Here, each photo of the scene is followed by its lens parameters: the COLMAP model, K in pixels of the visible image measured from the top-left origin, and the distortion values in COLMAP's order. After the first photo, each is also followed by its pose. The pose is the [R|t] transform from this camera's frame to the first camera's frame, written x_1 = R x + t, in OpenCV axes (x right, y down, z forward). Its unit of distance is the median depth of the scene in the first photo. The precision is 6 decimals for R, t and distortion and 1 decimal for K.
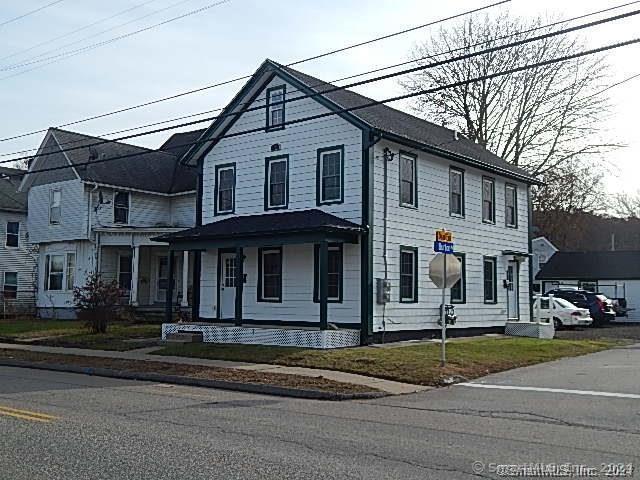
lens RADIAL K [[706.6, 0, 320.1], [0, 706.6, 239.9], [0, 0, 1]] dist [-0.006248, 0.000000]
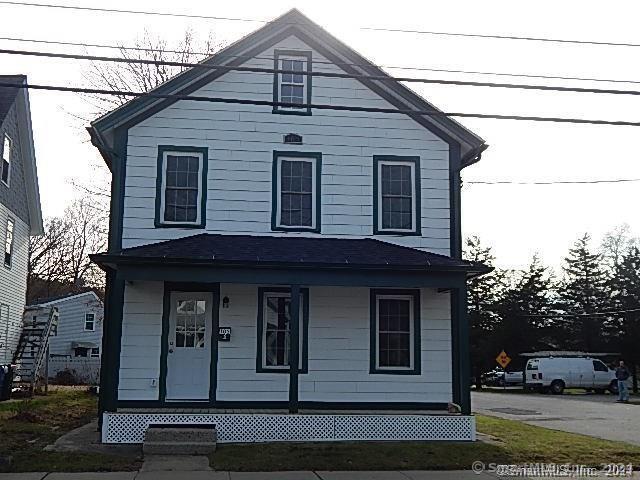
lens RADIAL K [[800.1, 0, 320.0], [0, 800.1, 238.3], [0, 0, 1]] dist [0.006253, 0.000000]
pose [[0.686699, 0.113984, 0.717950, -0.577183], [-0.064313, 0.993284, -0.096183, 0.033584], [-0.724092, 0.019875, 0.689417, 0.461585]]
